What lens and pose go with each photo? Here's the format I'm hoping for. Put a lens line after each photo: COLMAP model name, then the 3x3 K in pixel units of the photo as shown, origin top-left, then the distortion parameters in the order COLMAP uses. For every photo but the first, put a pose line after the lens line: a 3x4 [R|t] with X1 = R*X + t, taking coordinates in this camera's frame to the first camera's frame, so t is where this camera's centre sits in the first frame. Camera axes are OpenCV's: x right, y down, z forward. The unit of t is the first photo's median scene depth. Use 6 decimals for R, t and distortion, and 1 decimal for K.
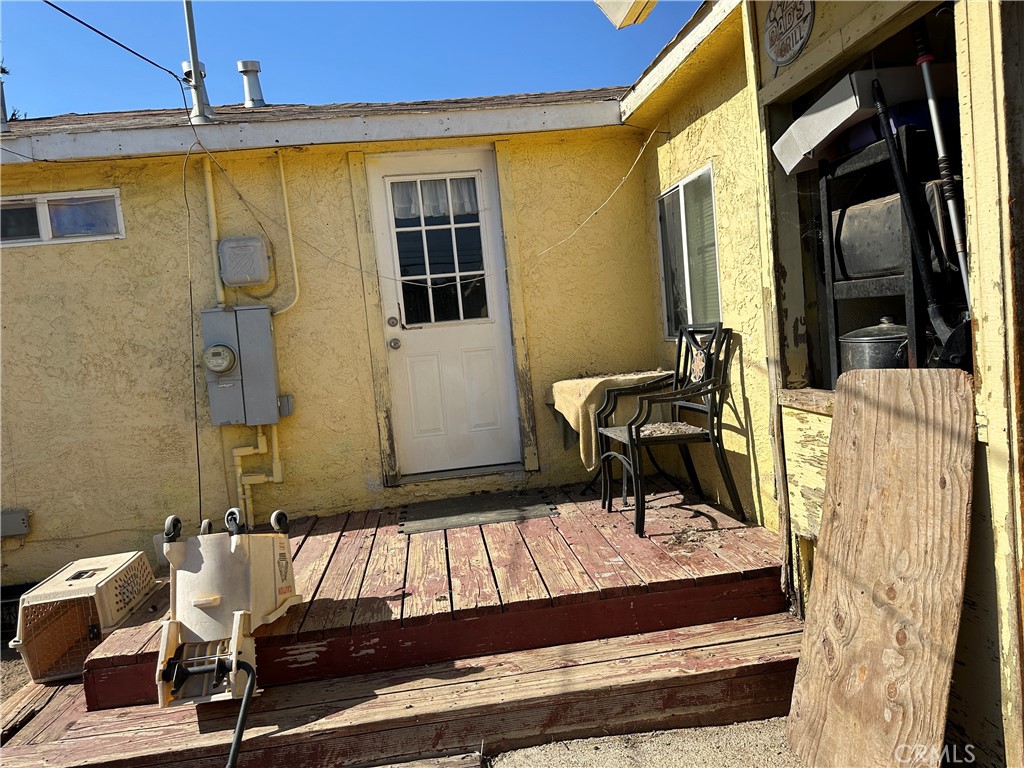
lens RADIAL K [[727.4, 0, 516.5], [0, 727.4, 389.1], [0, 0, 1]] dist [0.054197, -0.058745]
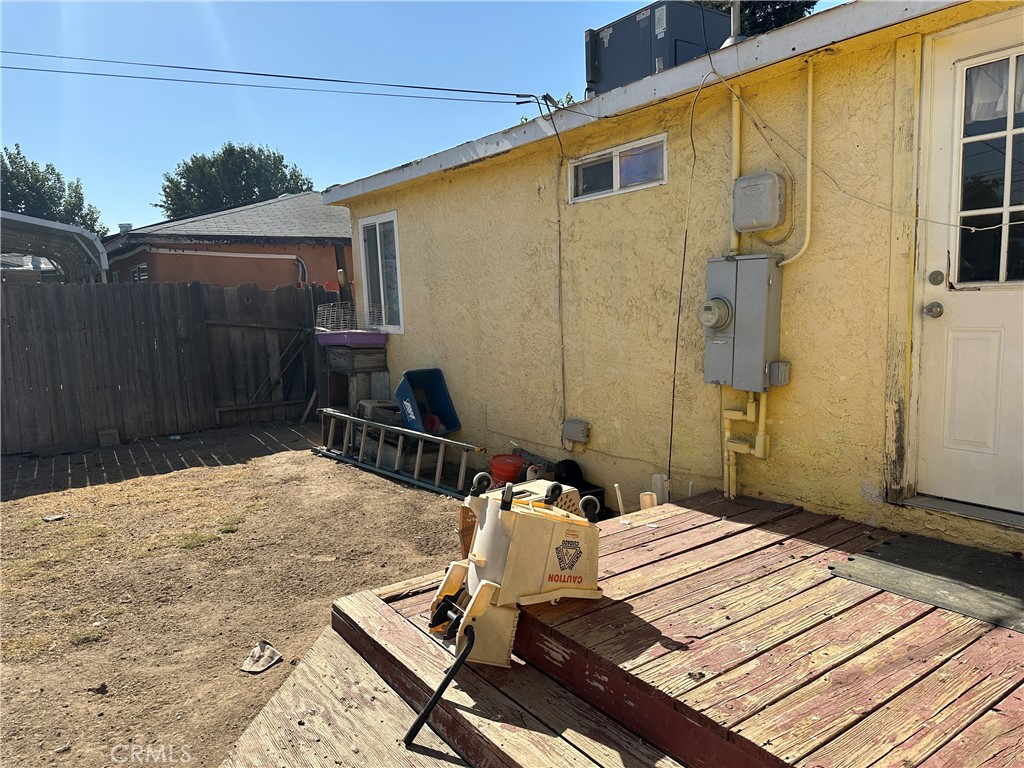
lens RADIAL K [[727.4, 0, 511.1], [0, 727.4, 391.1], [0, 0, 1]] dist [0.054197, -0.058745]
pose [[0.469107, 0.189829, -0.862499, 0.283336], [-0.070737, 0.981564, 0.177561, -0.087876], [0.880304, -0.022284, 0.473886, 0.325321]]
